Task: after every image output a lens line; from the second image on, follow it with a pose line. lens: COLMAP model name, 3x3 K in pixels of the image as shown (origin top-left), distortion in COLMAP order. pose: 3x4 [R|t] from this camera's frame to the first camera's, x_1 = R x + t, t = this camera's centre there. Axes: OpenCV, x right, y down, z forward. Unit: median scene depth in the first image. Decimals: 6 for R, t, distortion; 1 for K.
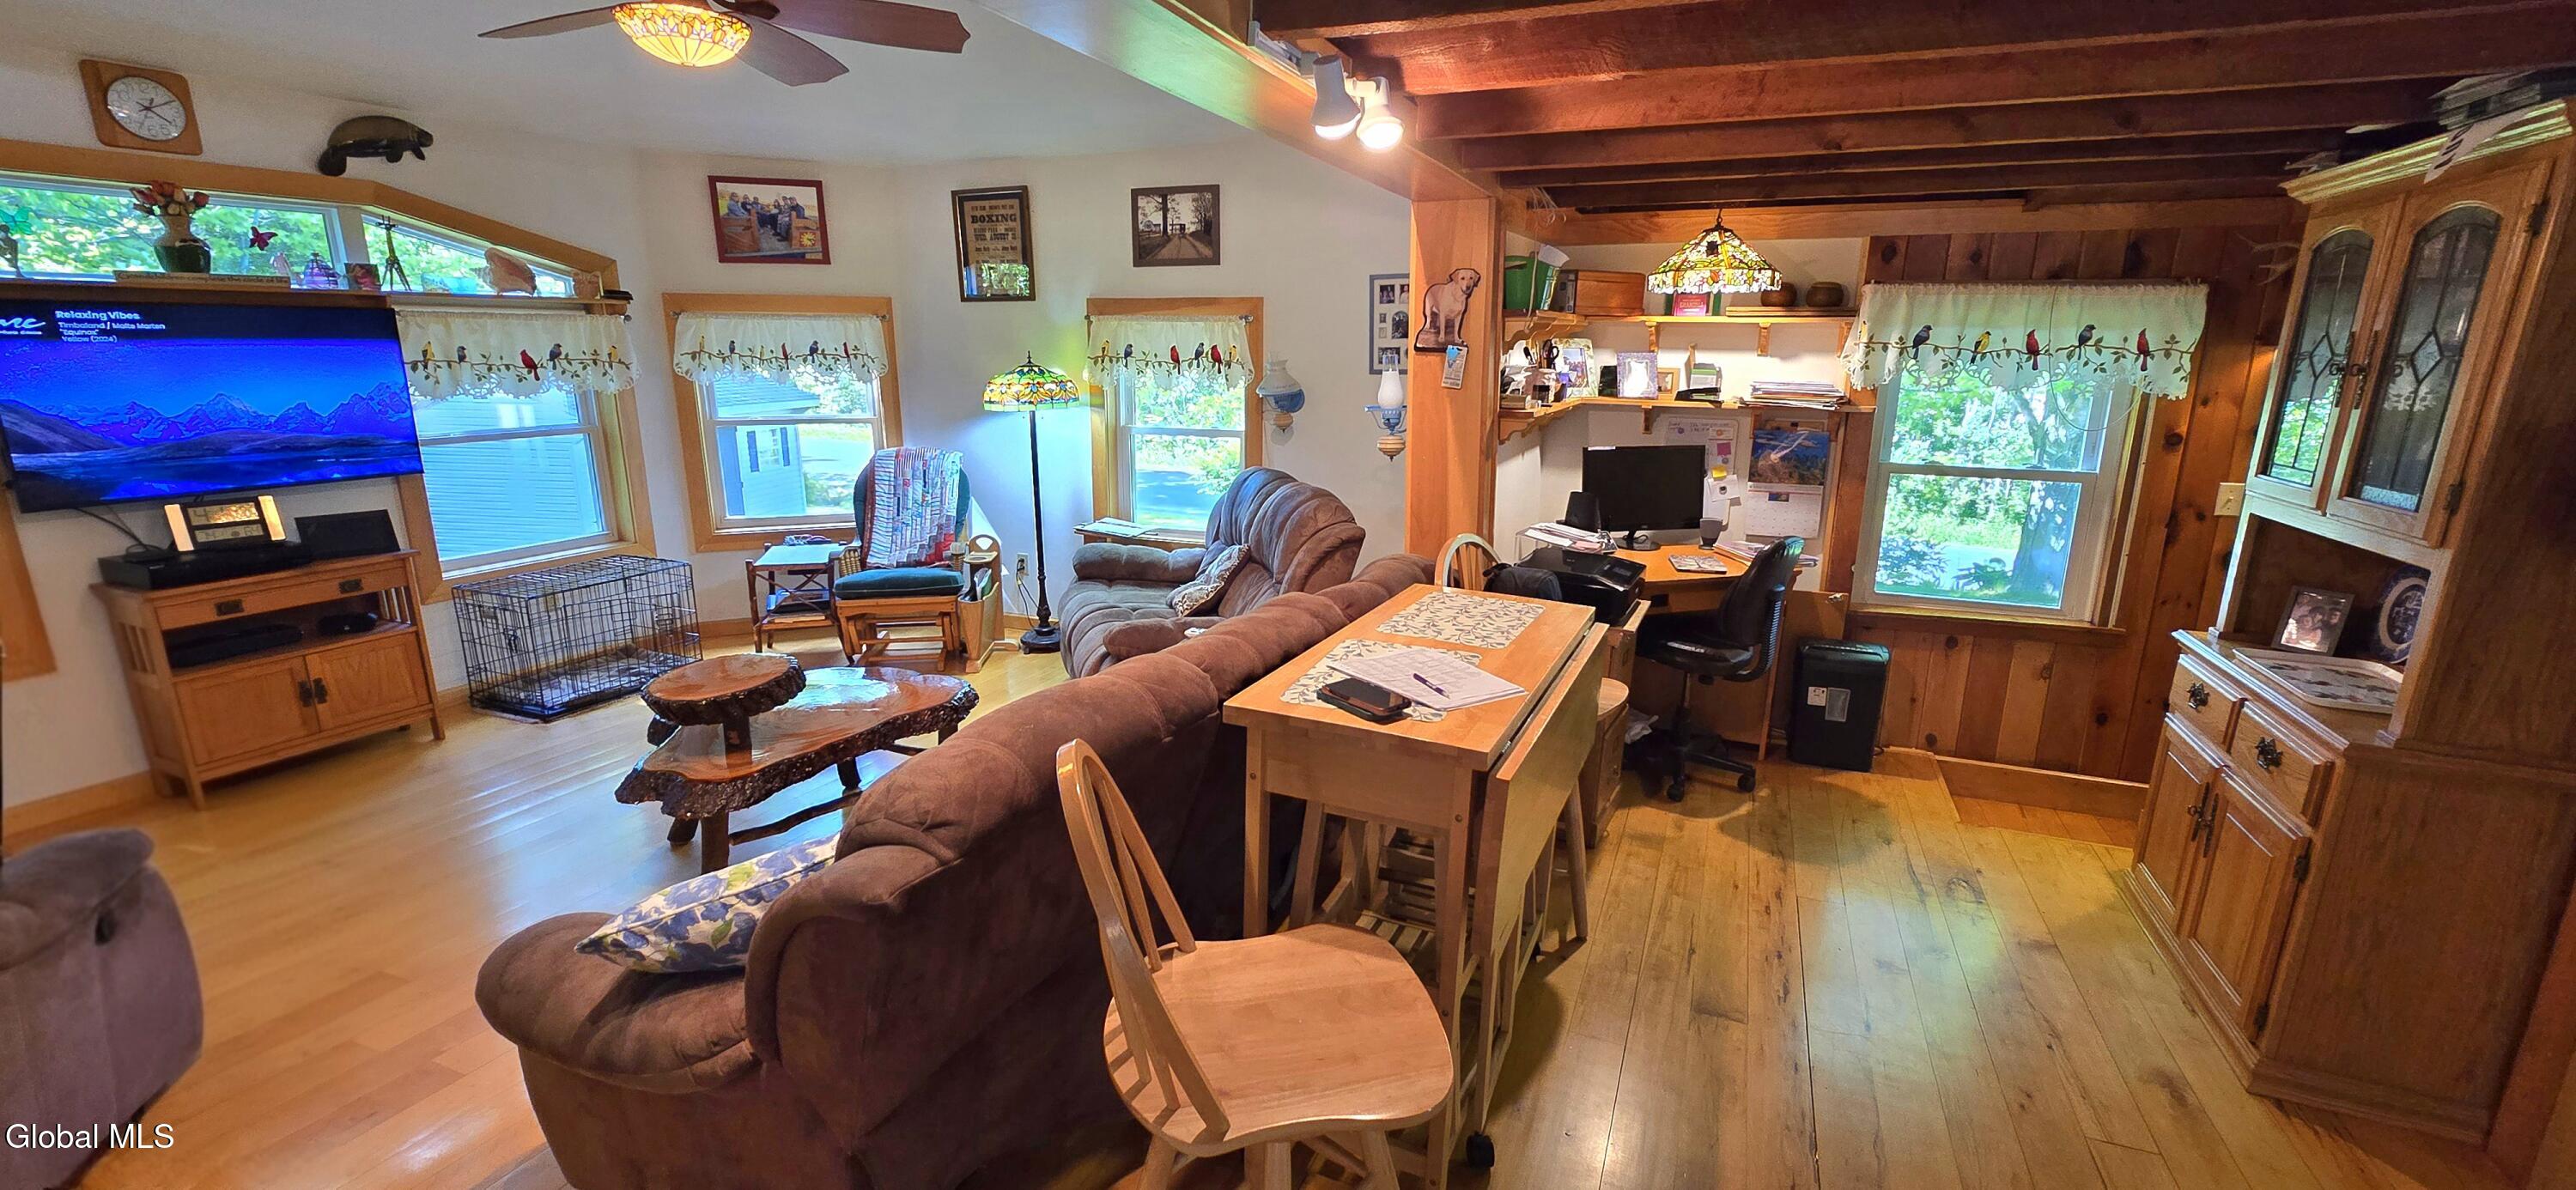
lens RADIAL K [[1057.4, 0, 1297.3], [0, 1057.4, 596.2], [0, 0, 1]] dist [-0.002016, -0.000495]
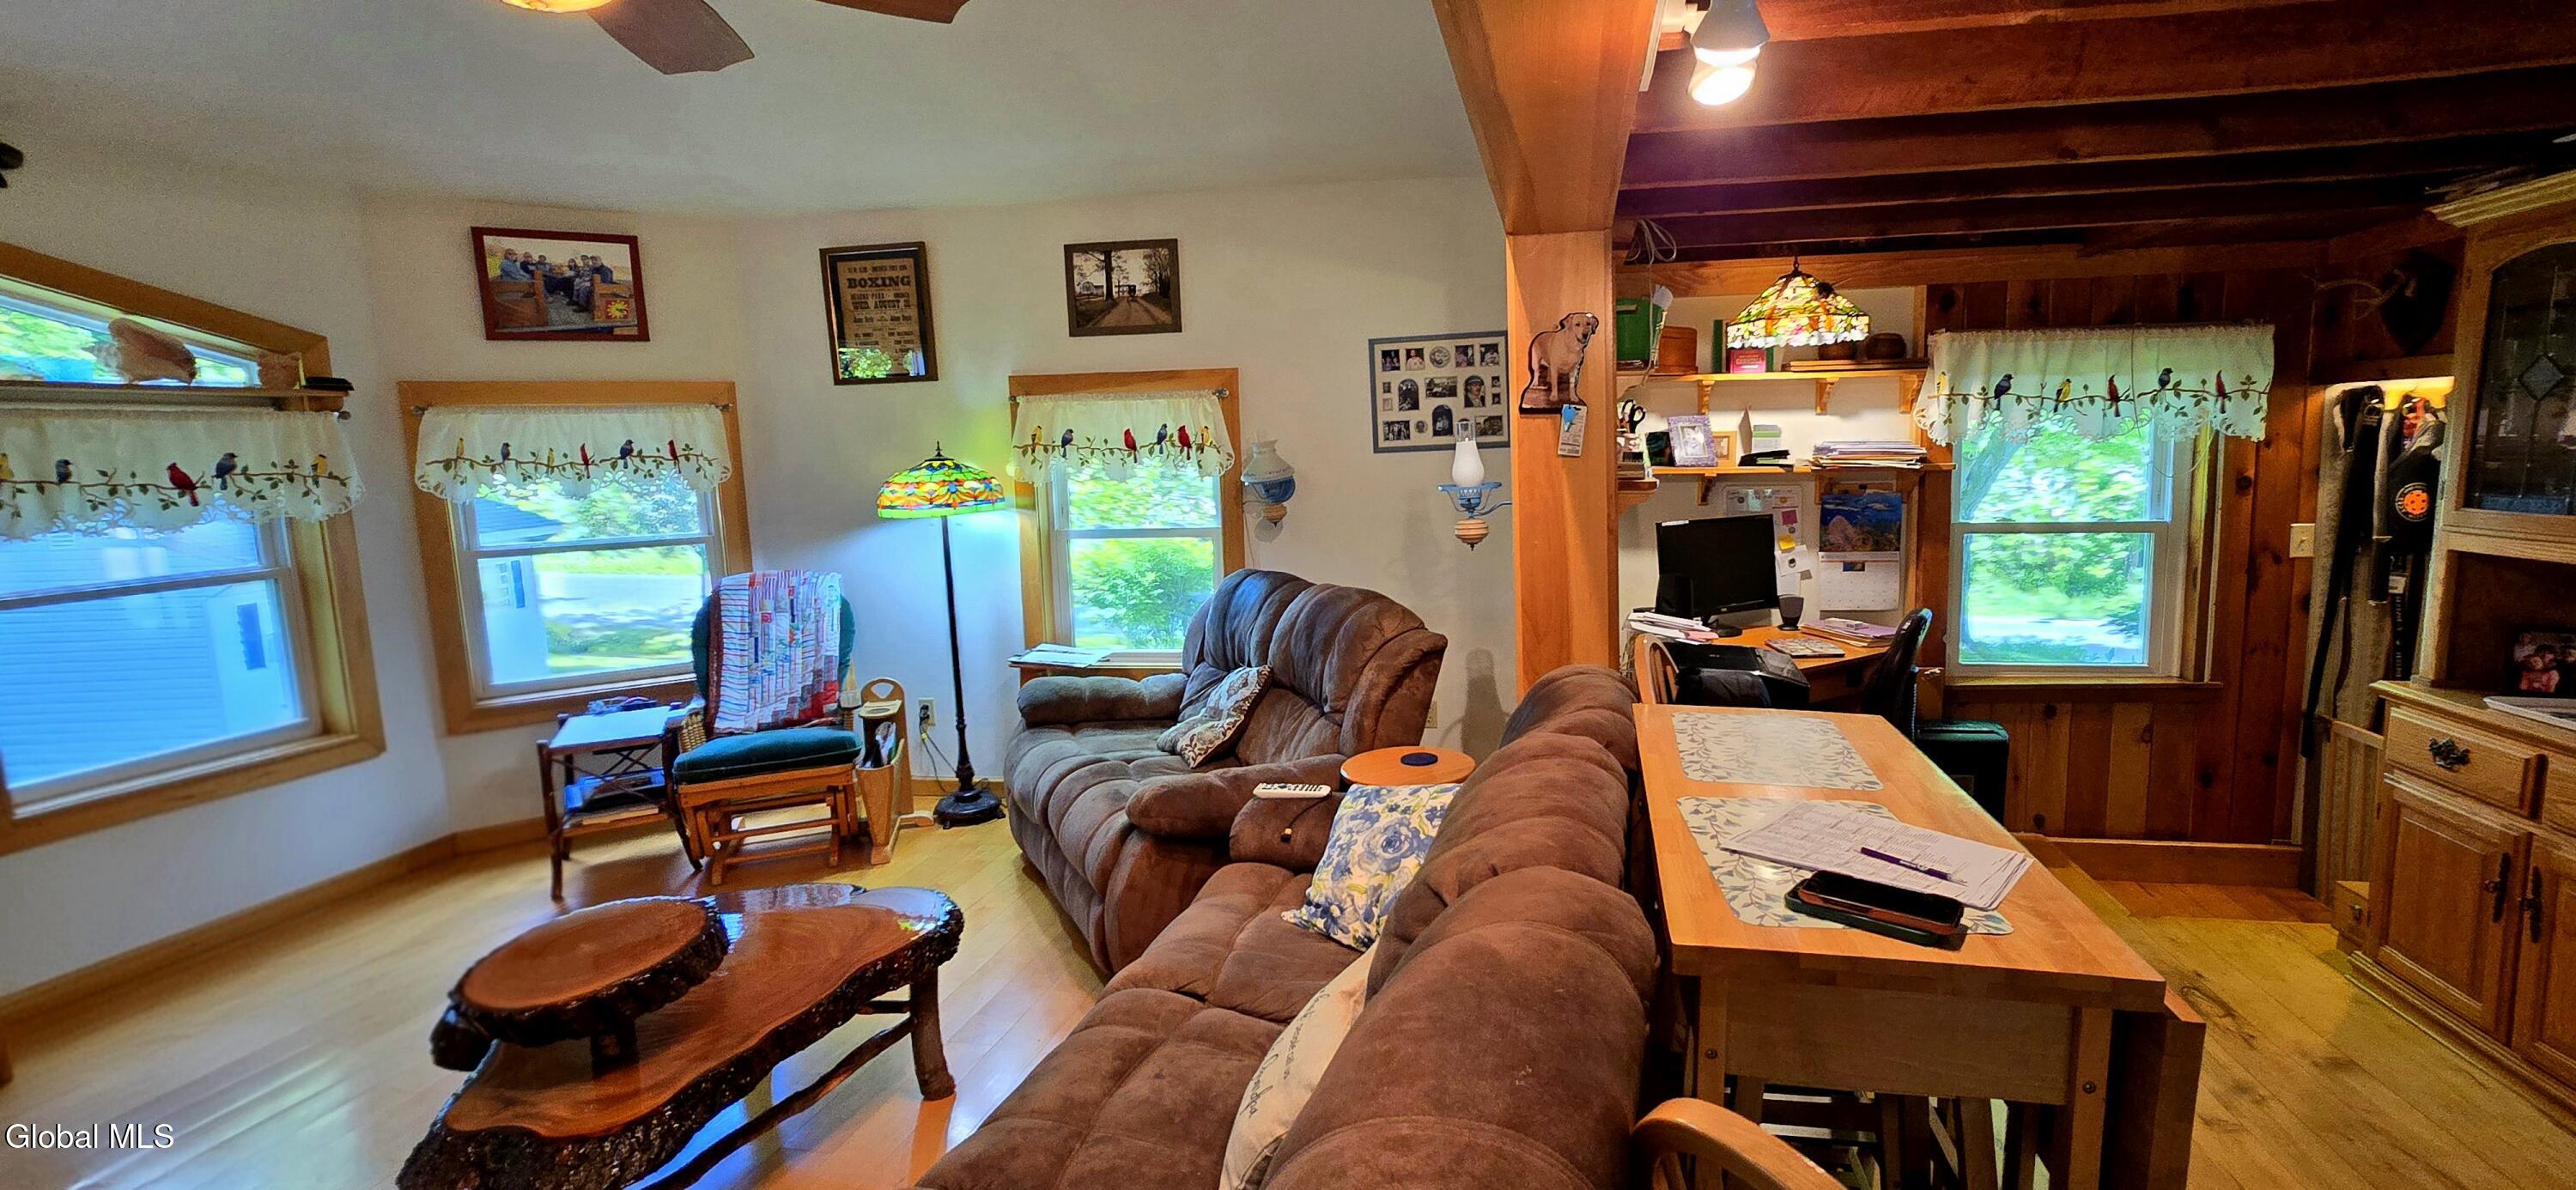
lens RADIAL K [[1110.6, 0, 1376.8], [0, 1110.6, 574.9], [0, 0, 1]] dist [-0.002889, -0.000649]
pose [[0.973182, -0.060885, 0.221832, -0.164788], [0.085462, 0.991011, -0.102926, -0.025651], [-0.213571, 0.119124, 0.969638, 0.178697]]
